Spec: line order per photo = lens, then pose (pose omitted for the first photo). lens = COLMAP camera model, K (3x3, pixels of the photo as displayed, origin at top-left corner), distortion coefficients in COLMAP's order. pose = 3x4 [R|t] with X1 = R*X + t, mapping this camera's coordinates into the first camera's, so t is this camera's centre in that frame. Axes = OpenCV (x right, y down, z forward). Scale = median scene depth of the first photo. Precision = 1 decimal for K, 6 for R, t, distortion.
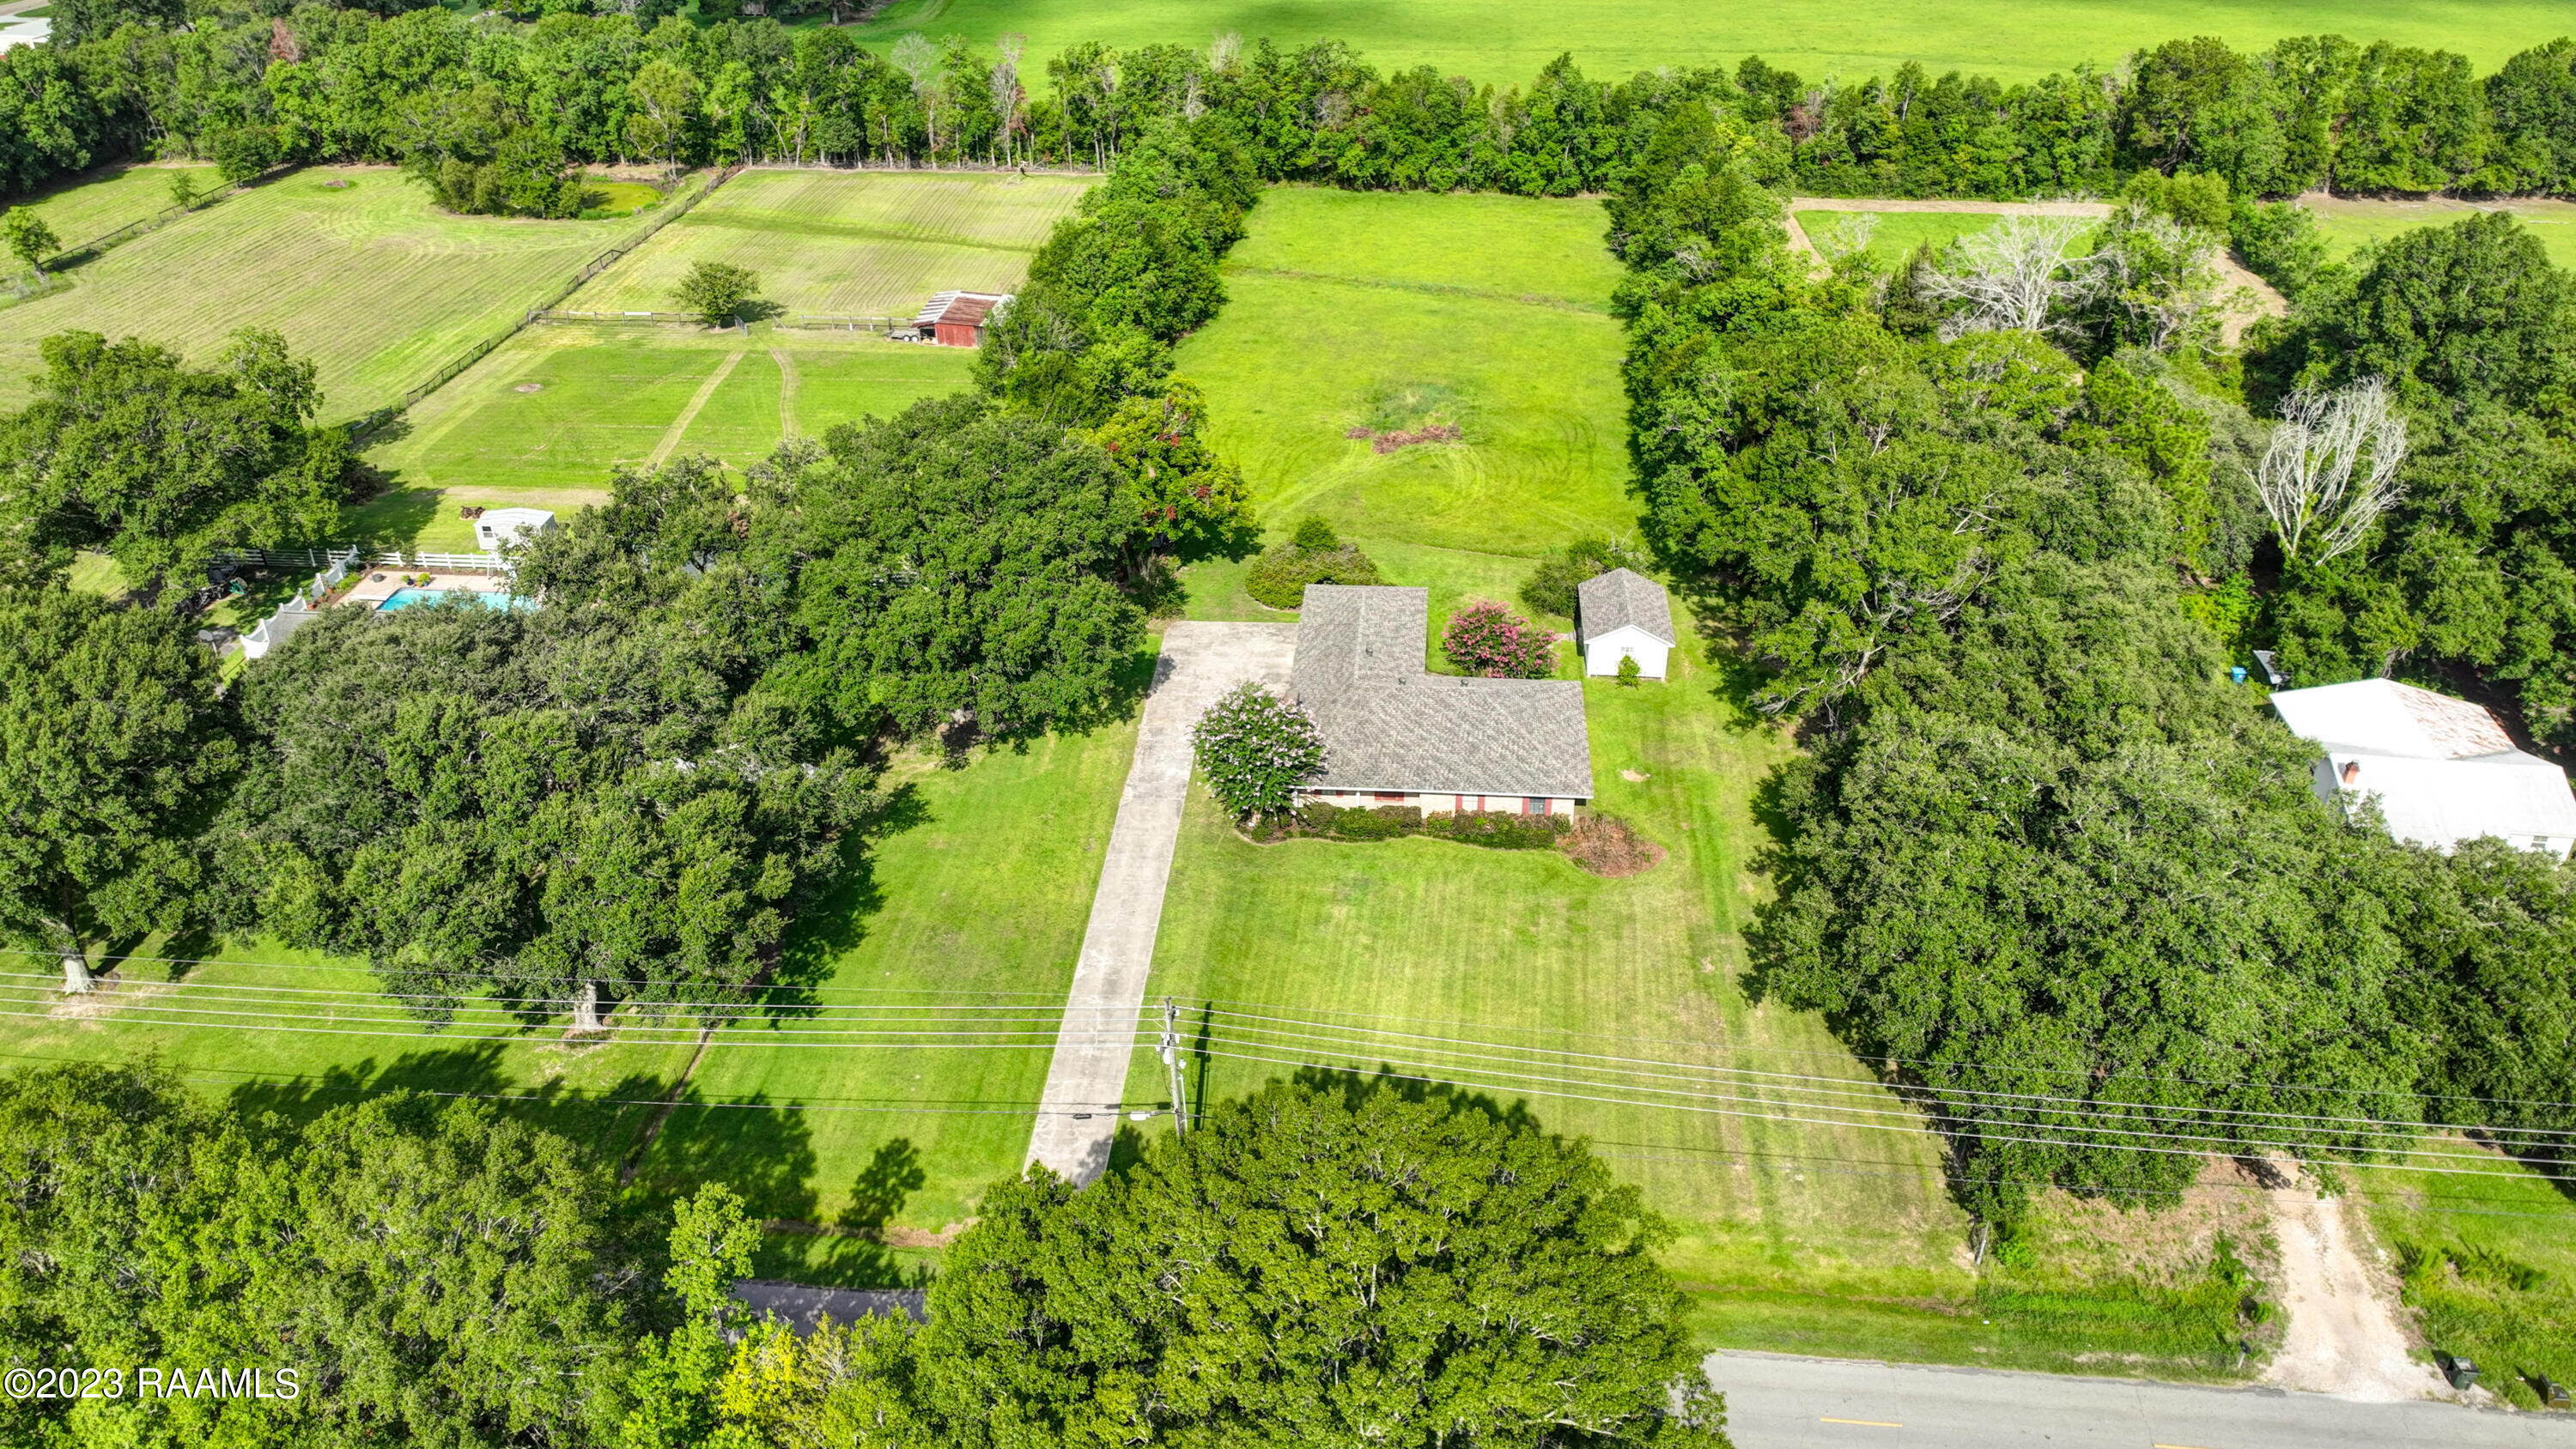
lens RADIAL K [[1818.2, 0, 1288.0], [0, 1818.2, 724.5], [0, 0, 1]] dist [0.006550, -0.004041]
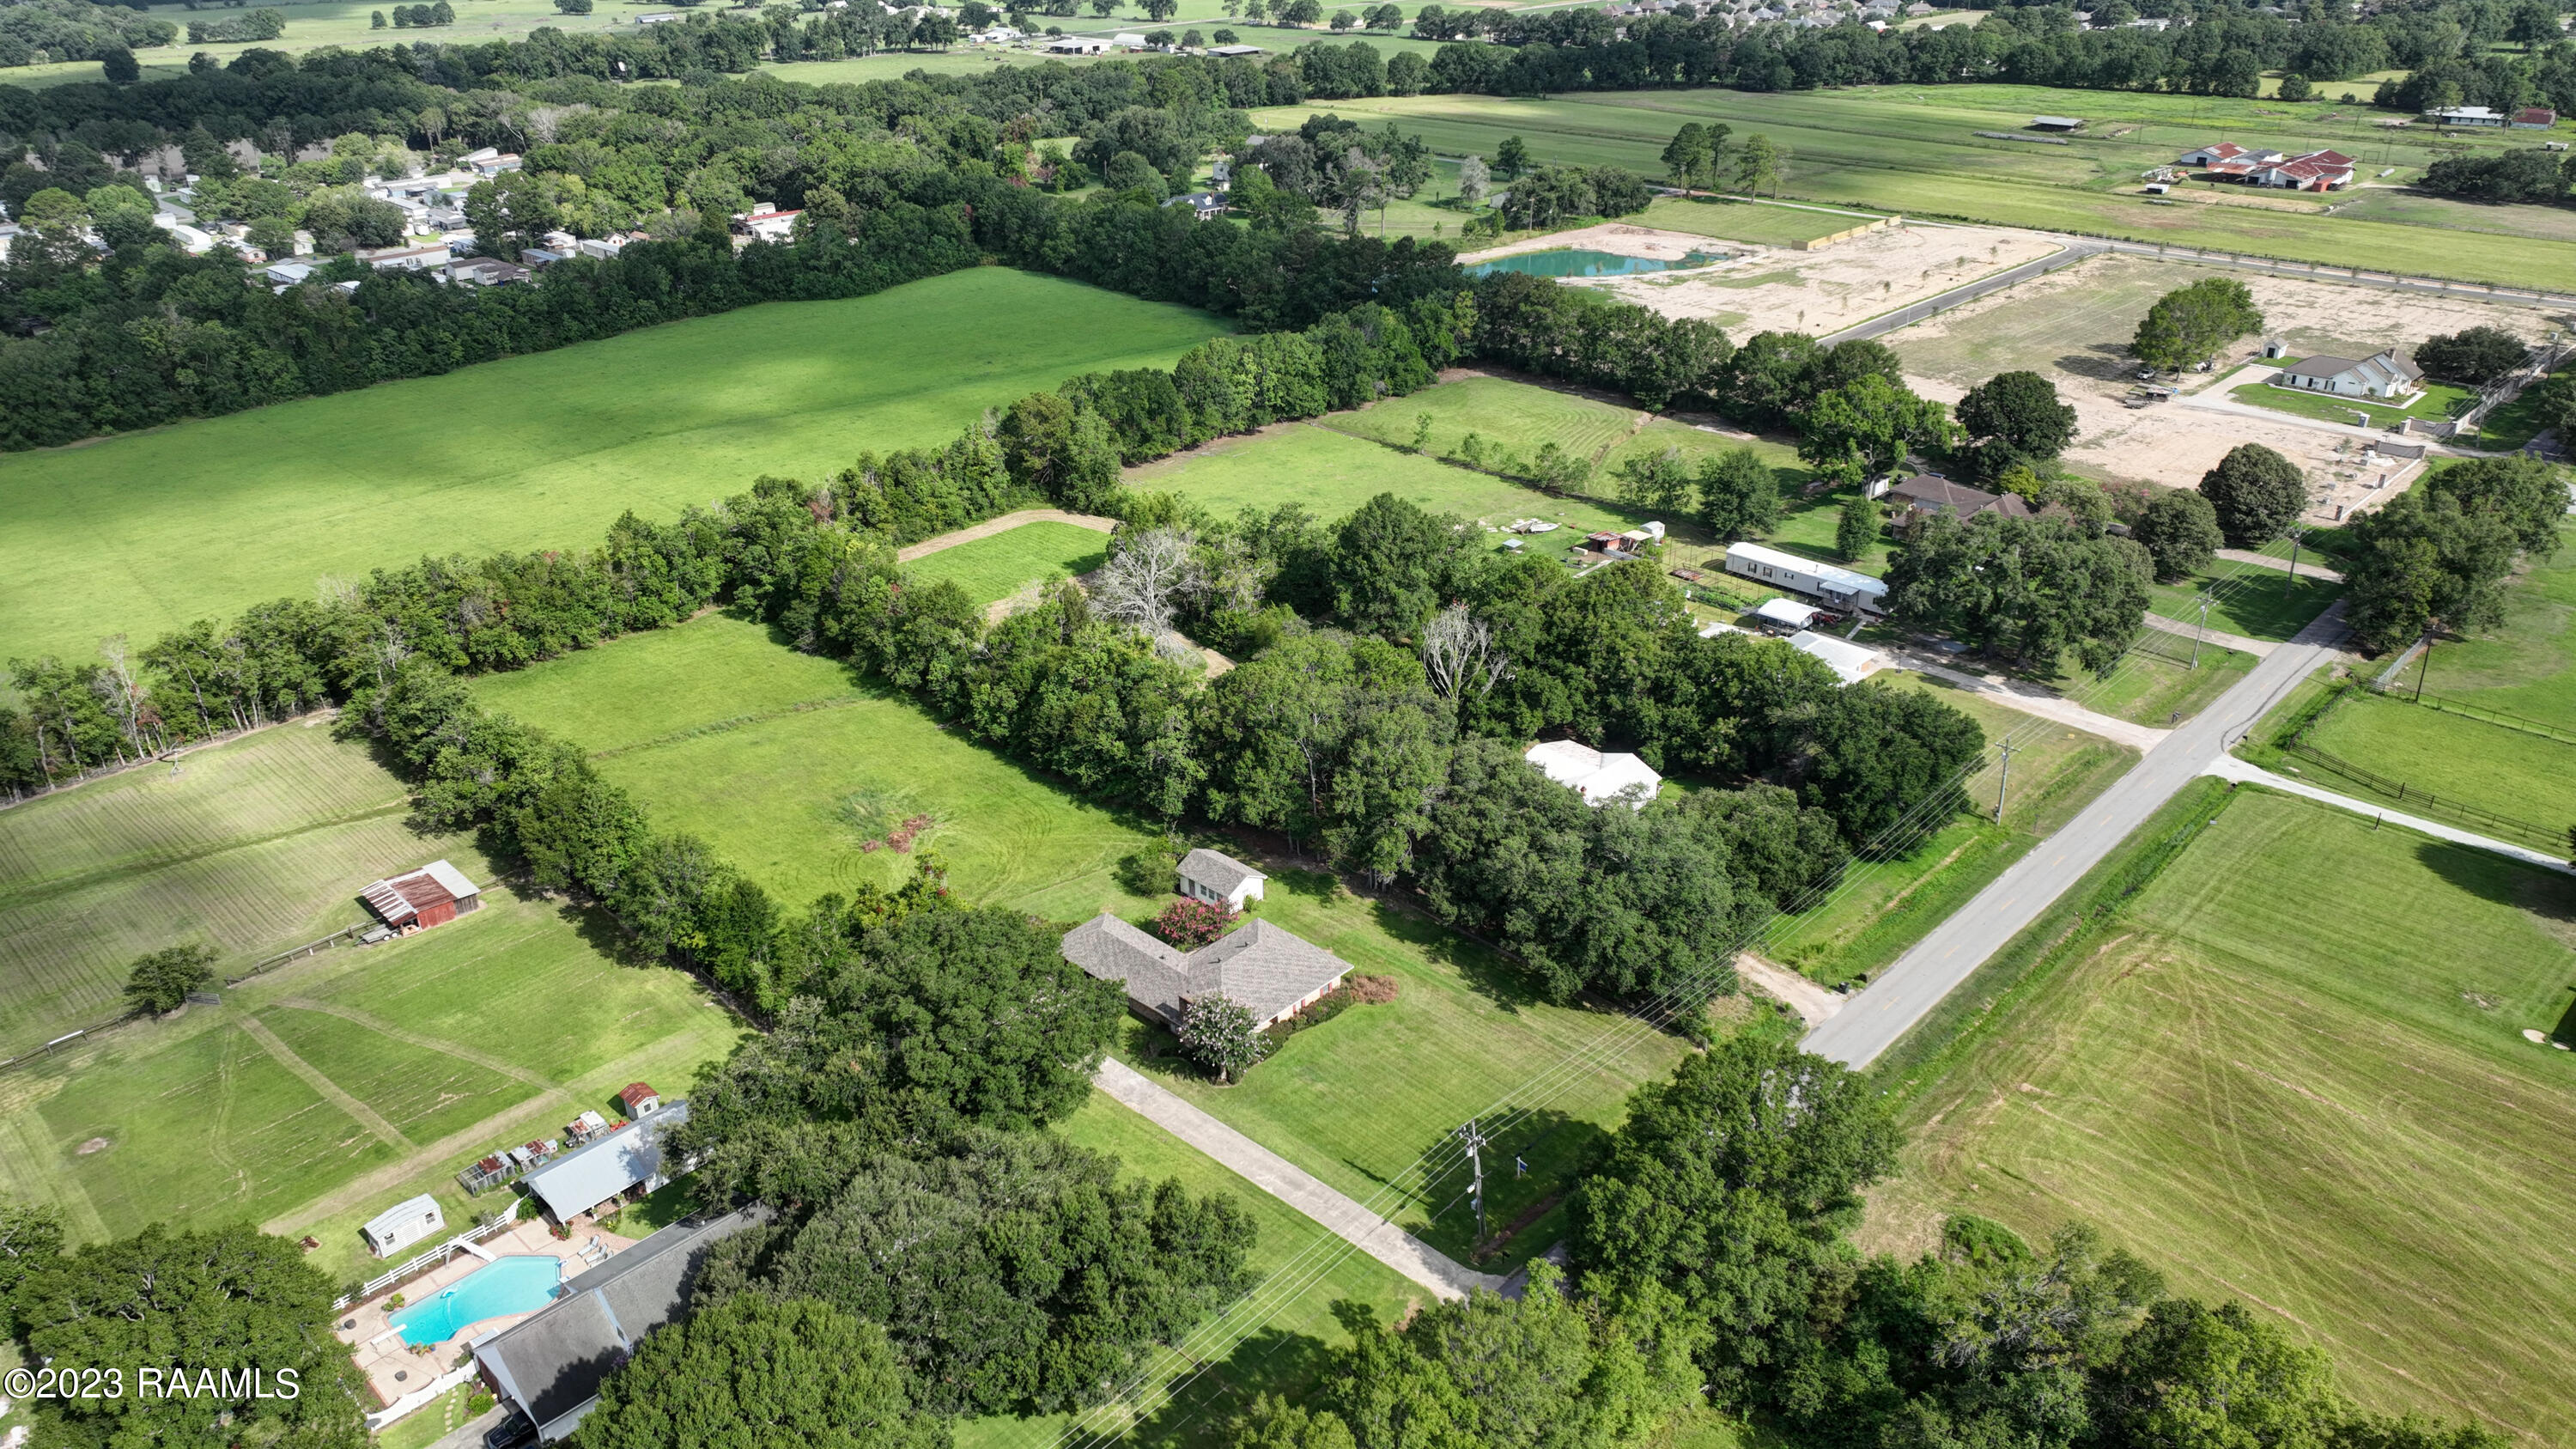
lens RADIAL K [[1818.7, 0, 1288.0], [0, 1818.7, 724.5], [0, 0, 1]] dist [0.006550, -0.004041]
pose [[0.628197, -0.341370, 0.699168, -0.979671], [0.411018, 0.908592, 0.074326, -0.316220], [-0.660631, 0.240679, 0.711084, -0.234927]]
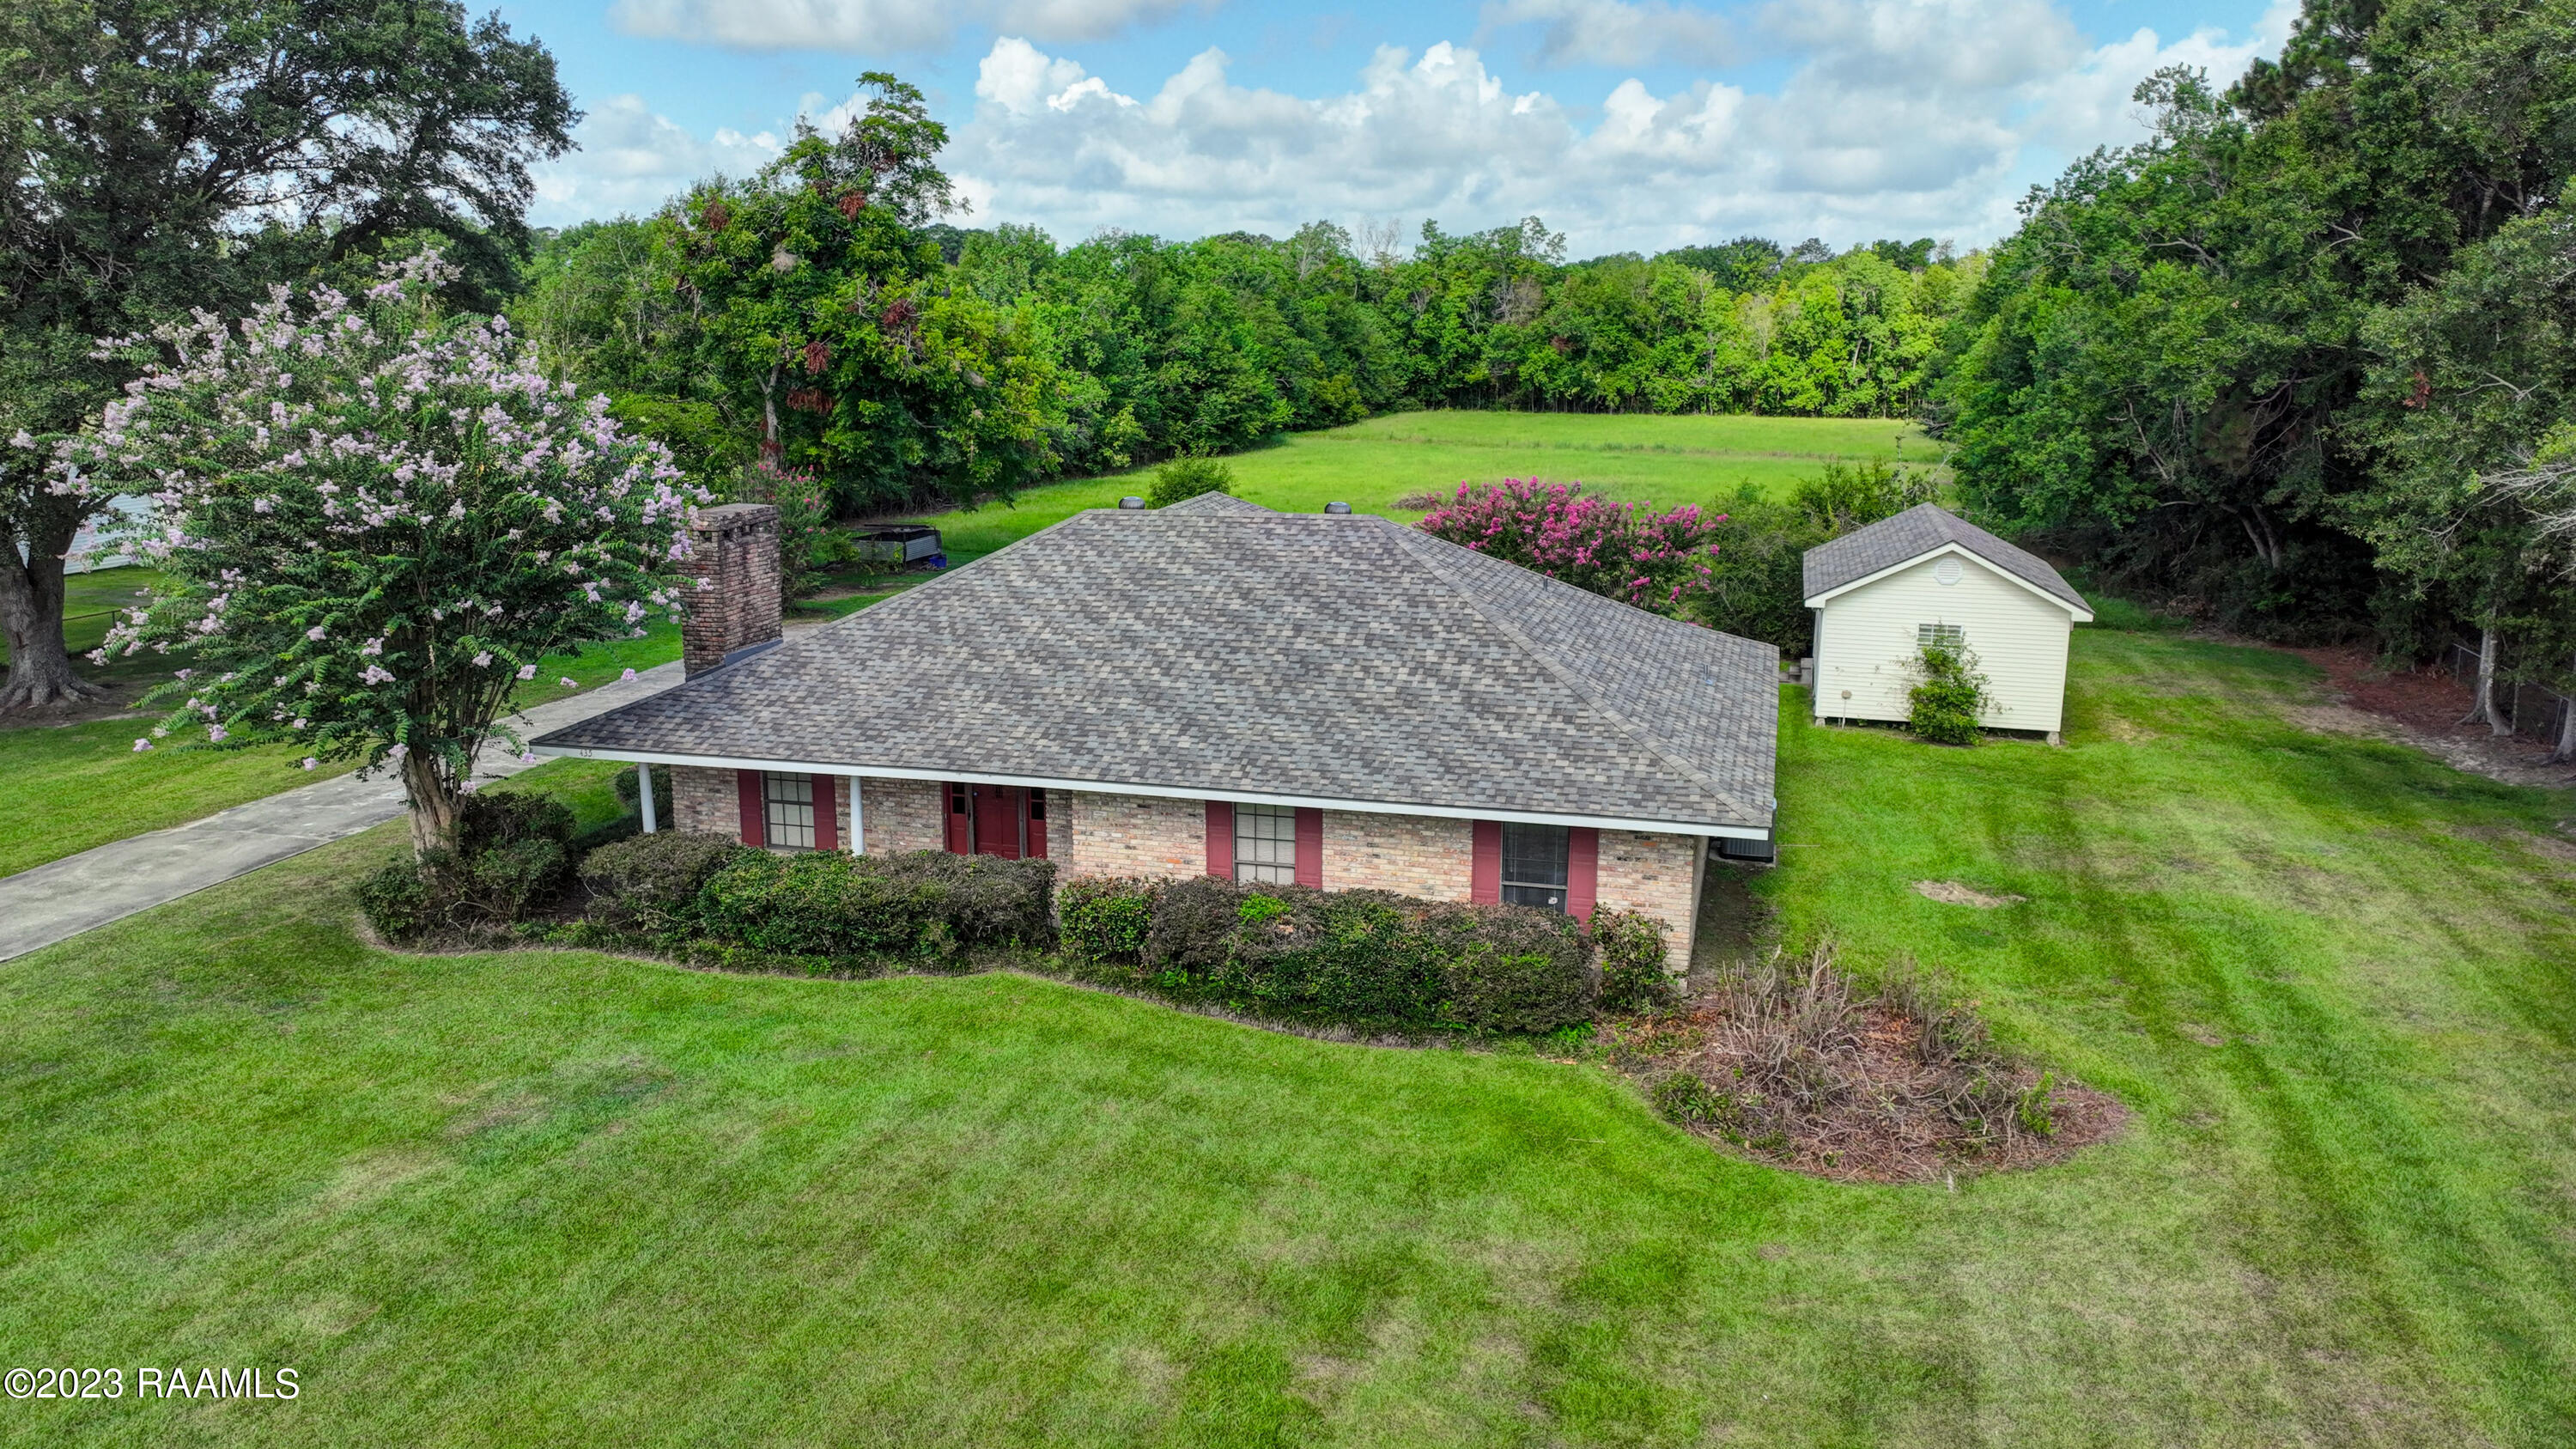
lens RADIAL K [[1818.7, 0, 1288.0], [0, 1818.7, 724.5], [0, 0, 1]] dist [0.006550, -0.004041]
pose [[0.982985, 0.047916, -0.177327, 0.146942], [-0.101798, 0.945675, -0.308766, 0.100597], [0.152899, 0.321563, 0.934462, 0.768579]]
